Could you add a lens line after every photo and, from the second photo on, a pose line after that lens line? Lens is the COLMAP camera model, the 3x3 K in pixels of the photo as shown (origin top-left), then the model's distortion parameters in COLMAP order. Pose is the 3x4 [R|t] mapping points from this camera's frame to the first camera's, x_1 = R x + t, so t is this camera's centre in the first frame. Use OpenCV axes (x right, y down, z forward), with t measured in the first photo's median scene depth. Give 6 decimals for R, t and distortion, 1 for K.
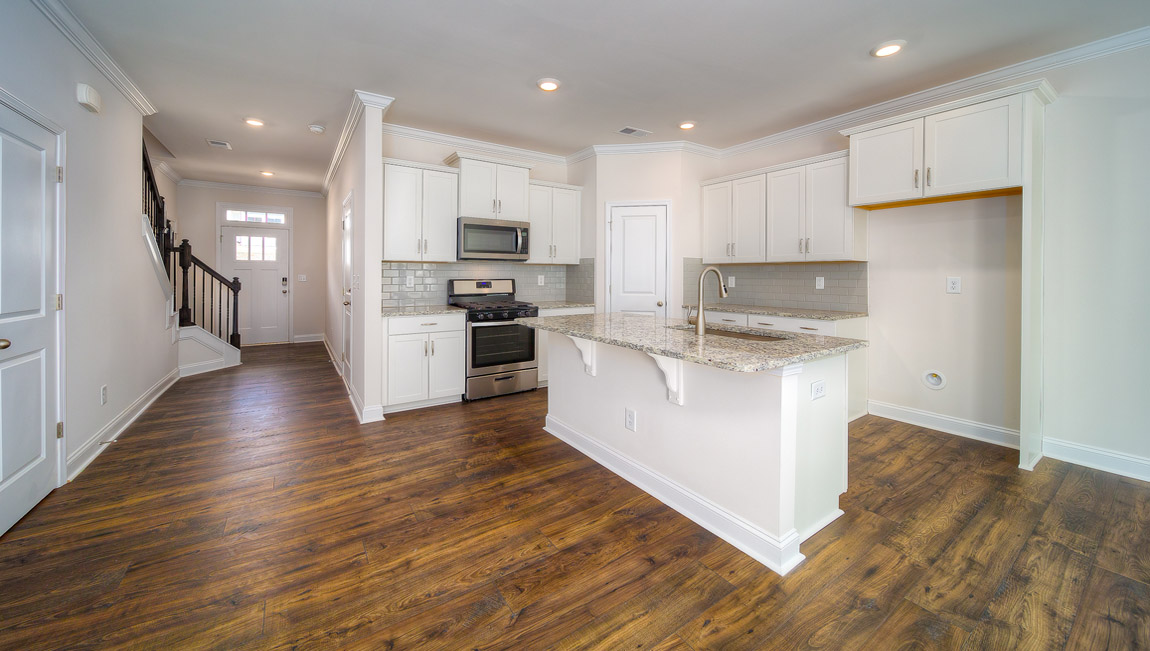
lens RADIAL K [[403.9, 0, 583.0], [0, 403.9, 272.3], [0, 0, 1]] dist [0.000637, -0.001909]
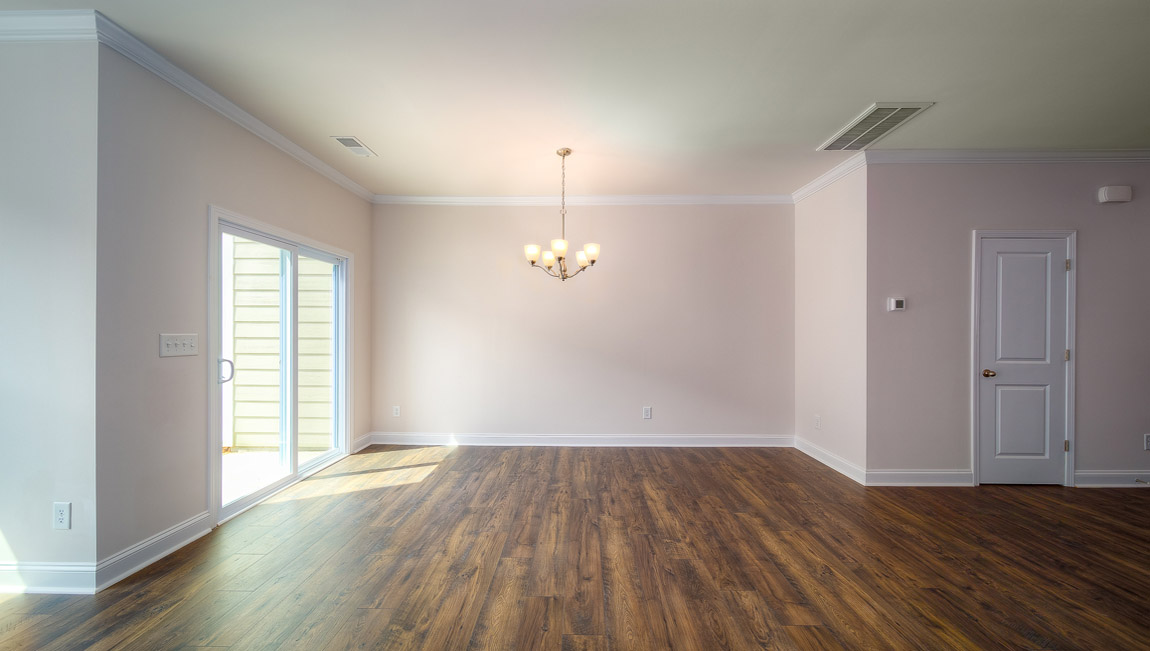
lens RADIAL K [[403.9, 0, 561.9], [0, 403.9, 335.8], [0, 0, 1]] dist [0.000637, -0.001909]
pose [[-0.588146, 0.000155, -0.808754, 0.597110], [-0.000965, 0.999999, 0.000894, 0.004091], [0.808754, 0.001306, -0.588146, 0.259602]]
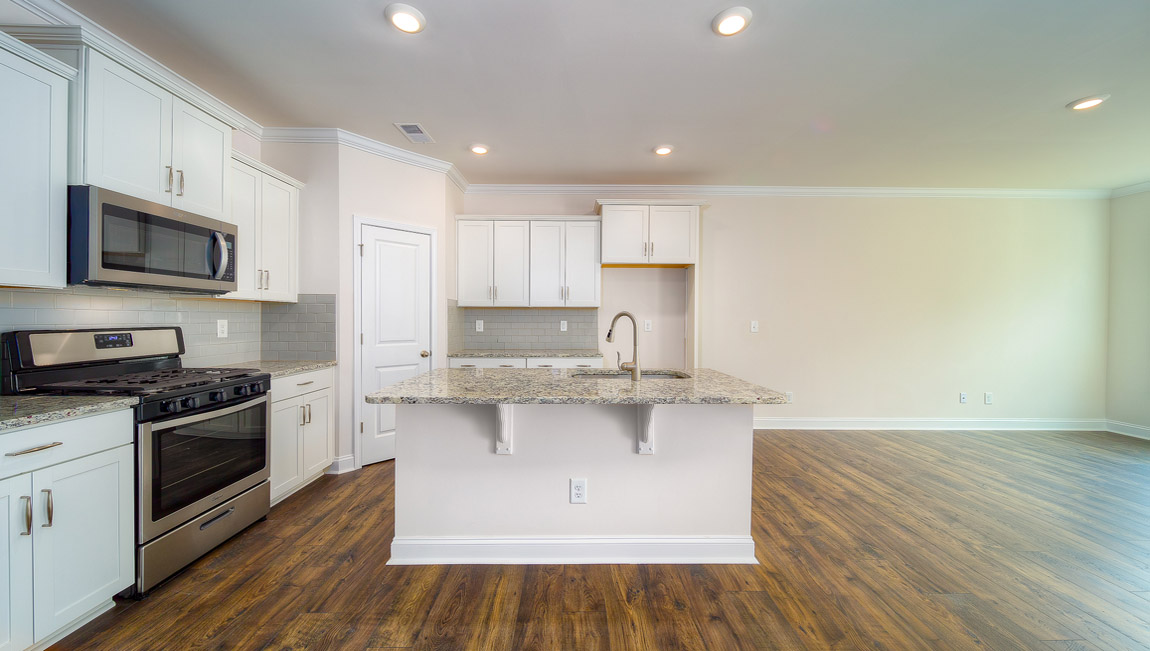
lens RADIAL K [[403.9, 0, 573.3], [0, 403.9, 323.1], [0, 0, 1]] dist [0.000637, -0.001909]
pose [[0.572502, -0.010263, 0.819839, -0.400121], [-0.008130, 0.999801, 0.018192, -0.002426], [-0.819863, -0.017080, 0.572305, 0.364797]]
